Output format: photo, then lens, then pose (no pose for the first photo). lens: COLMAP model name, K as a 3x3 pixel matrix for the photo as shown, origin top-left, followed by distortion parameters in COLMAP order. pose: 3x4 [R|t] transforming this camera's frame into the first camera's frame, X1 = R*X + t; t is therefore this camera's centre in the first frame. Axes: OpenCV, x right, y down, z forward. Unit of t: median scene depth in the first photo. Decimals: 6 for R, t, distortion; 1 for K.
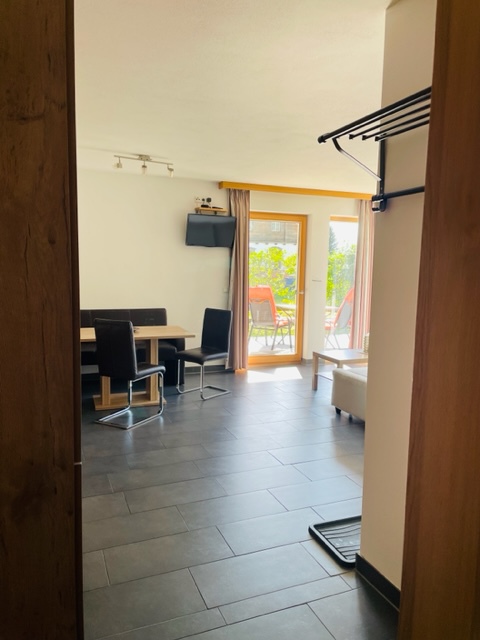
lens RADIAL K [[487.6, 0, 238.9], [0, 487.6, 325.4], [0, 0, 1]] dist [0.051120, -0.058201]
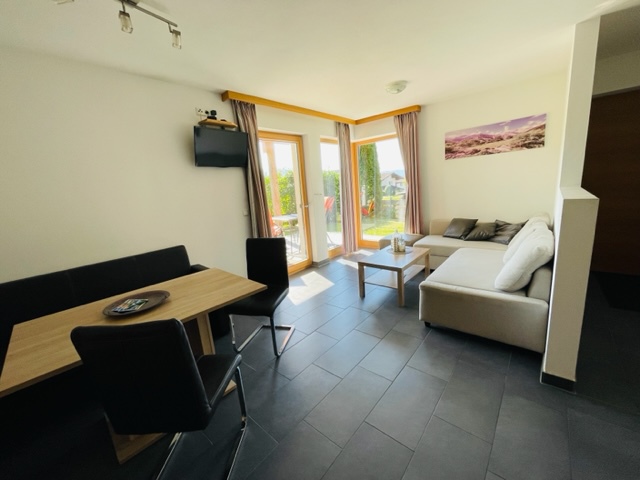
lens RADIAL K [[261.3, 0, 318.7], [0, 261.3, 241.7], [0, 0, 1]] dist [-0.010003, 0.000857]
pose [[0.887405, -0.181407, 0.423796, -0.129850], [0.147882, 0.982755, 0.111016, -0.054085], [-0.436626, -0.035845, 0.898929, 0.486277]]
